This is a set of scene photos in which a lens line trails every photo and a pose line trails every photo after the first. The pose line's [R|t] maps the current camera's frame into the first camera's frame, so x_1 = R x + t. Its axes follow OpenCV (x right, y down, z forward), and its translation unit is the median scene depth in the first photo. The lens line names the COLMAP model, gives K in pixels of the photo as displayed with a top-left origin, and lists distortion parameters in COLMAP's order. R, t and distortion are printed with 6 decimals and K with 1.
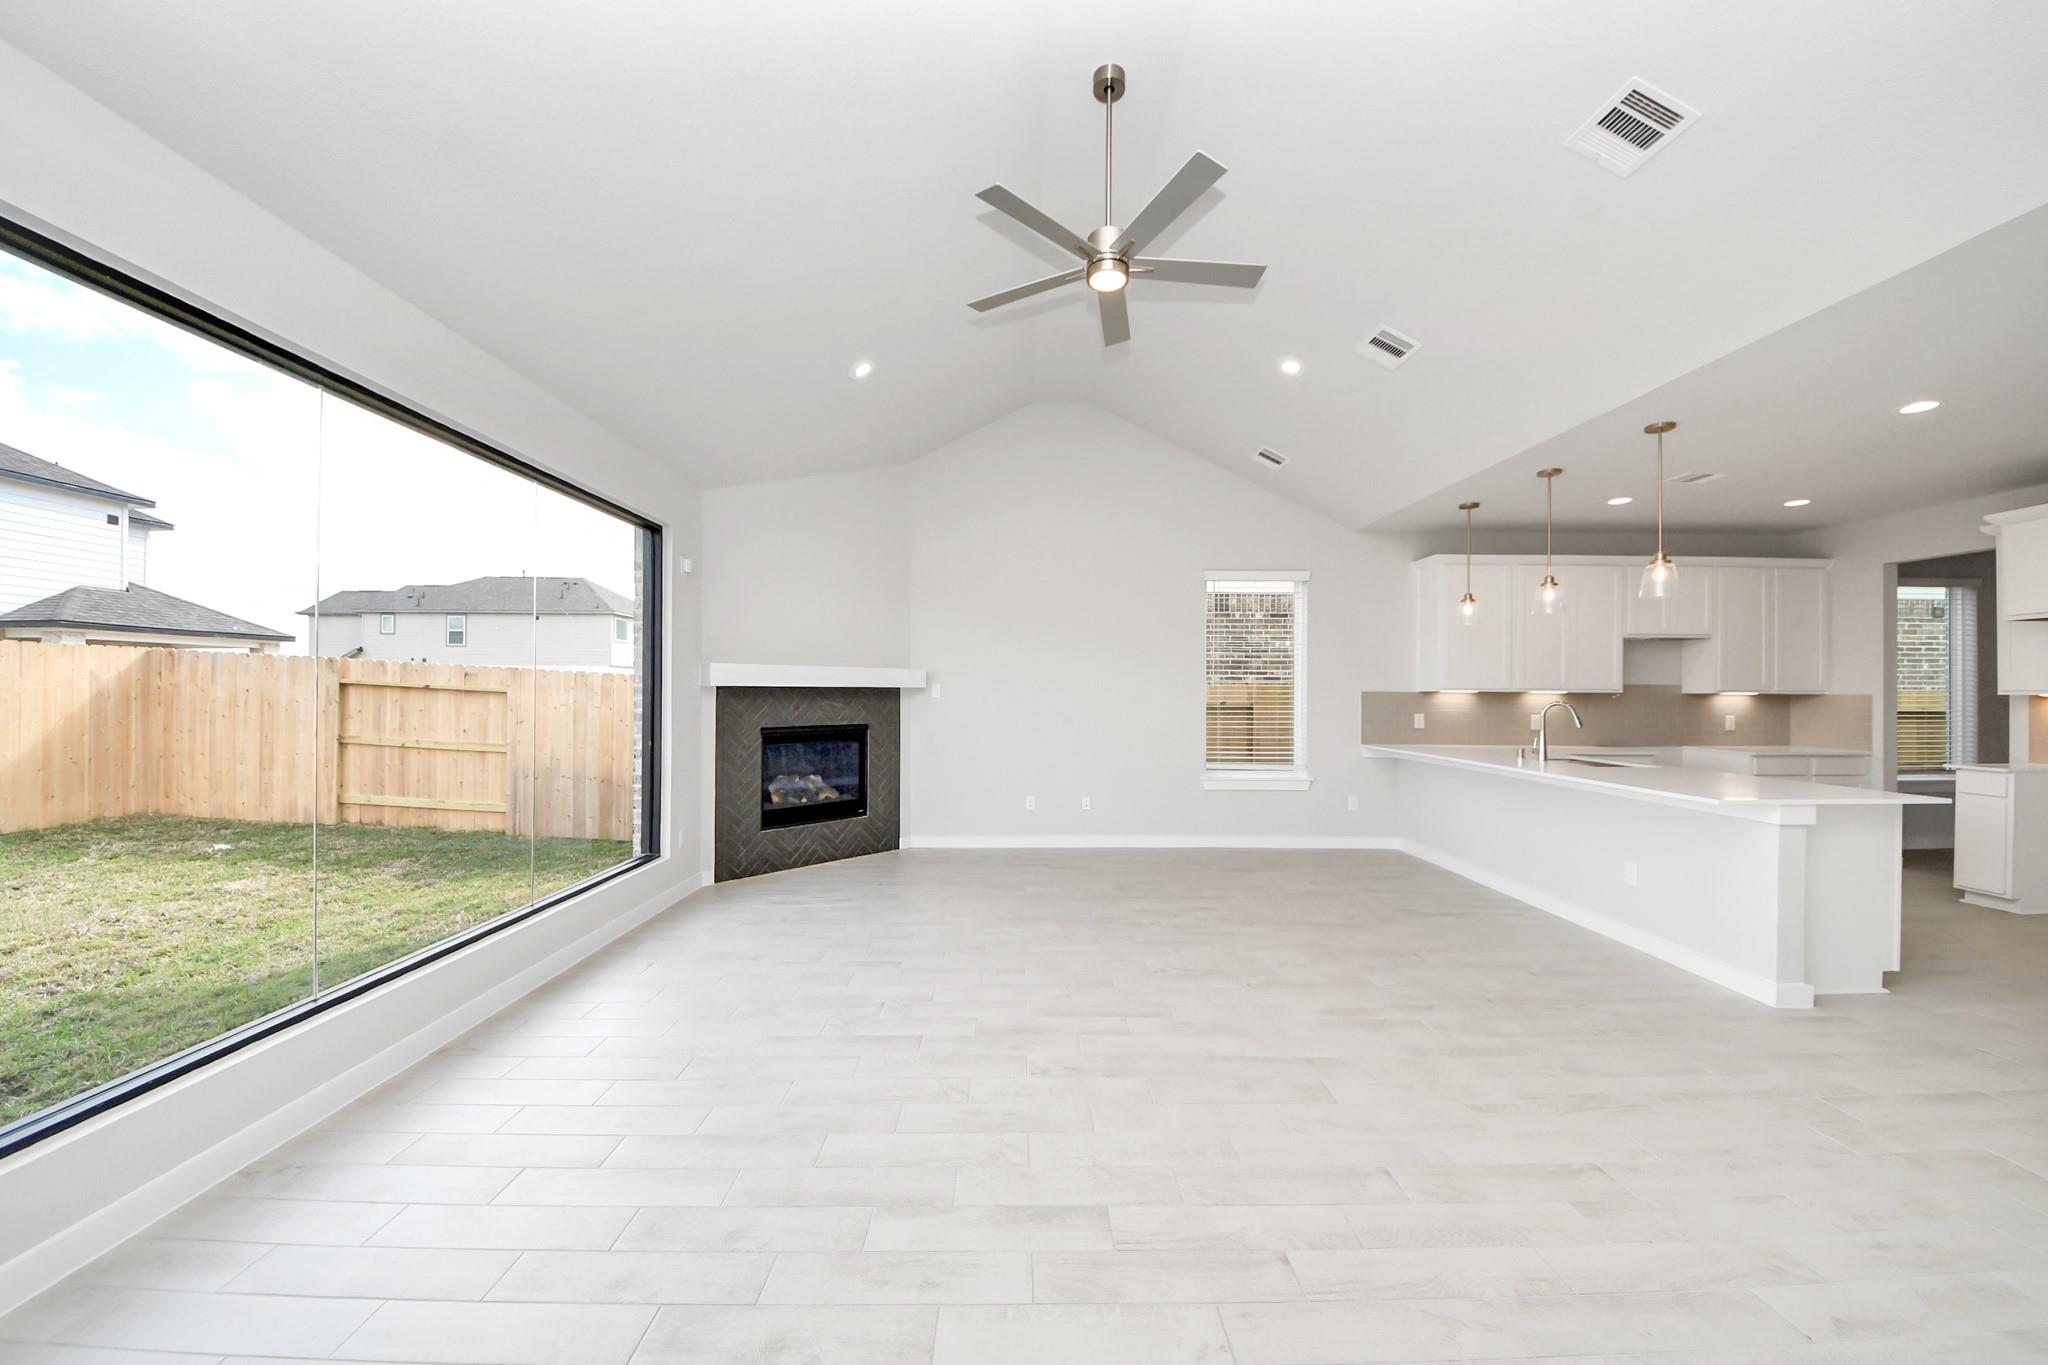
lens RADIAL K [[732.2, 0, 1030.1], [0, 732.2, 687.9], [0, 0, 1]] dist [0.033946, -0.020203]
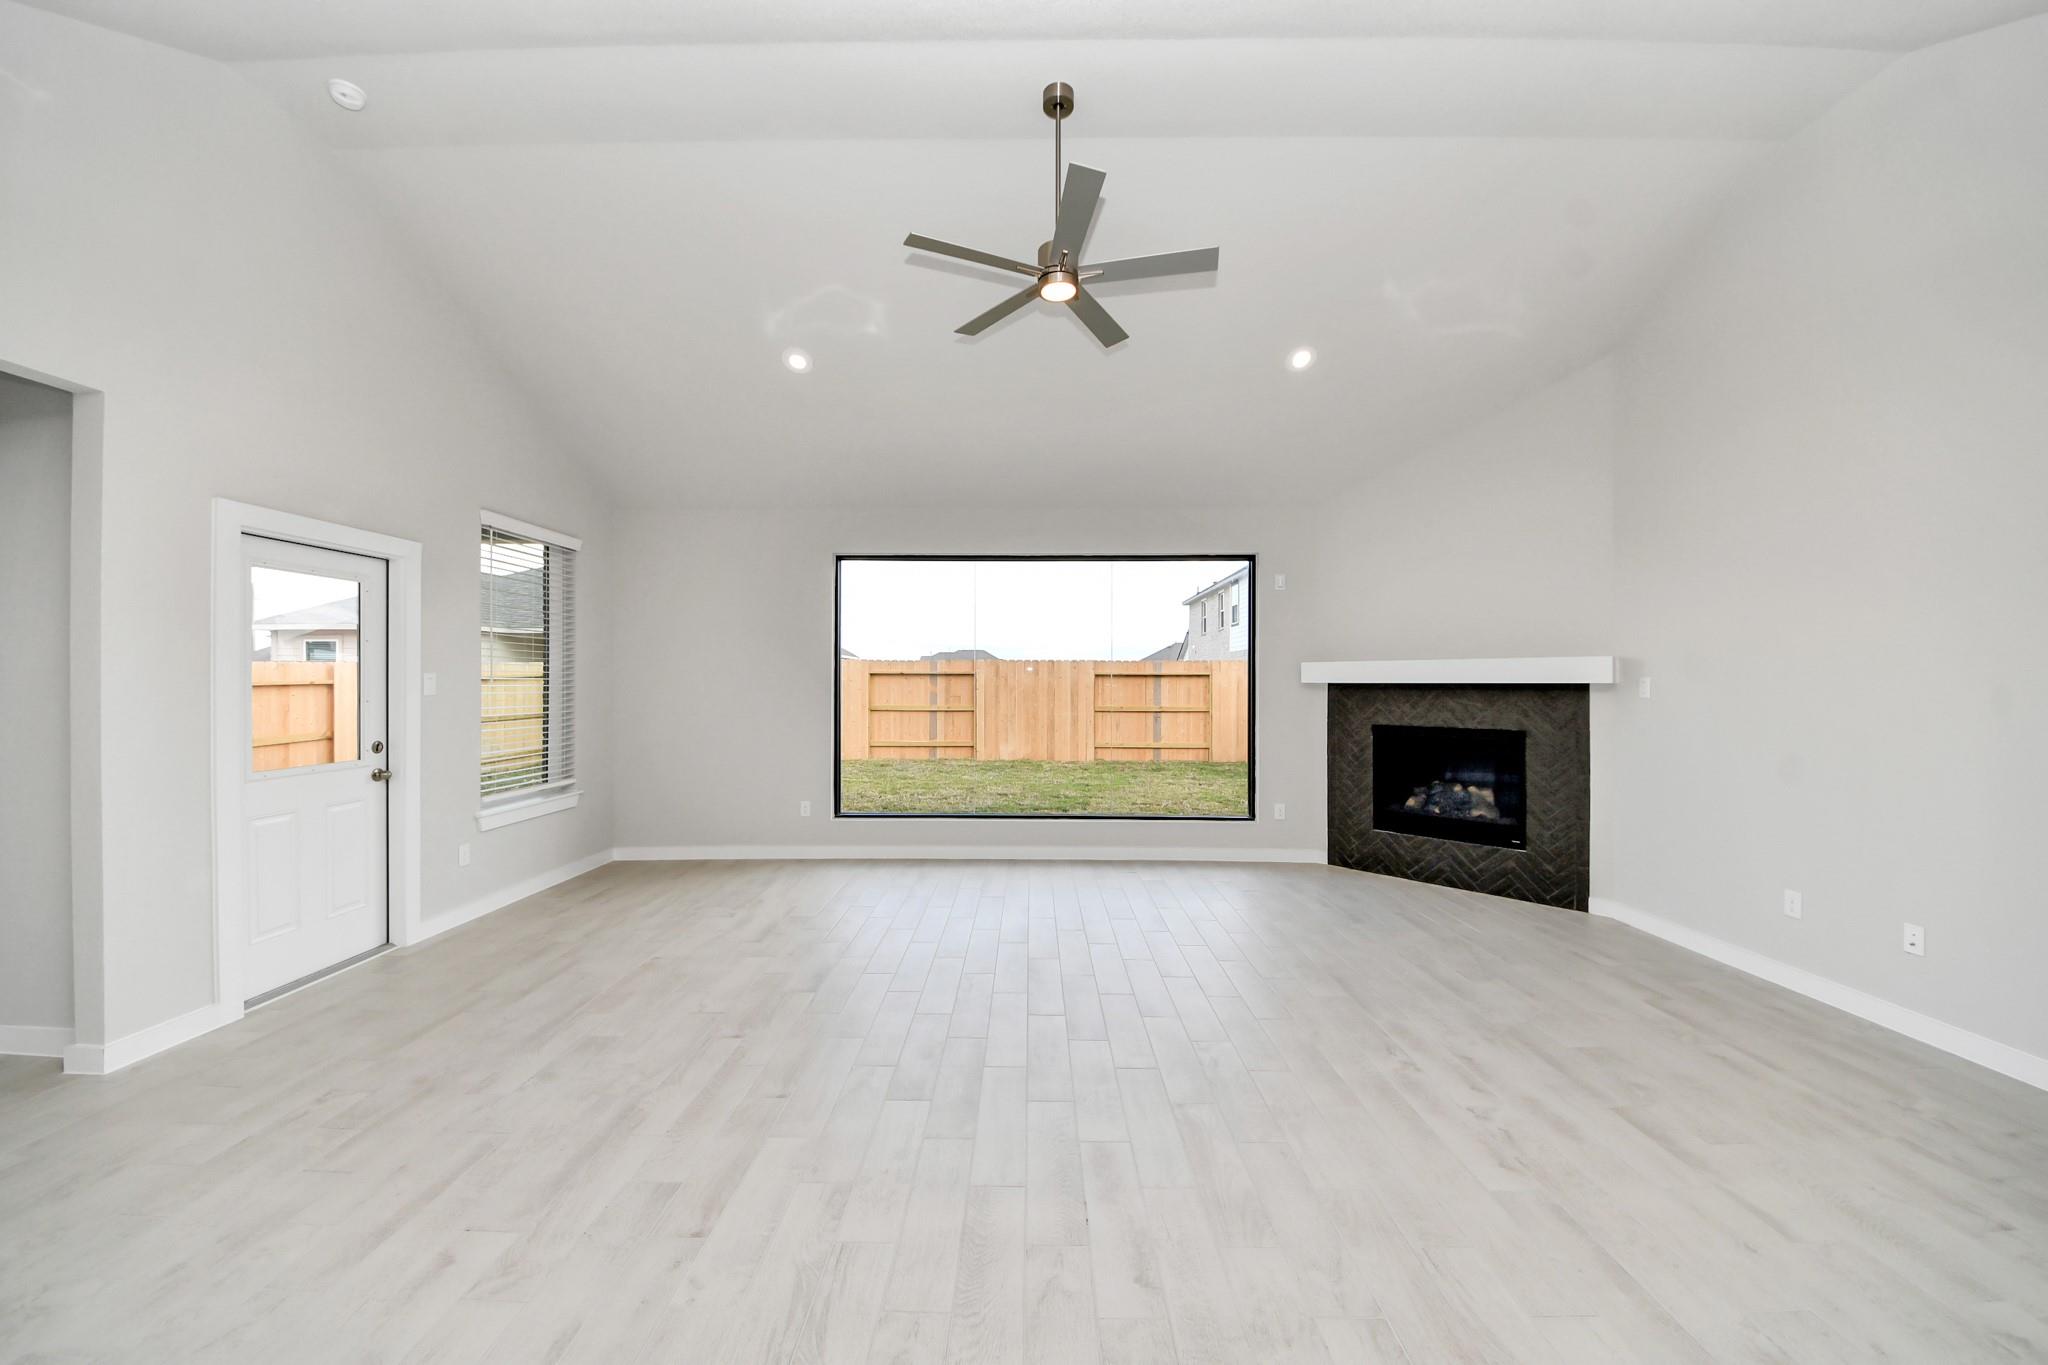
lens RADIAL K [[725.8, 0, 1020.7], [0, 725.8, 681.8], [0, 0, 1]] dist [0.044754, -0.029260]
pose [[-0.029601, -0.005564, -0.999546, 0.567408], [0.002639, 0.999981, -0.005644, -0.000071], [0.999558, -0.002805, -0.029585, 0.489590]]
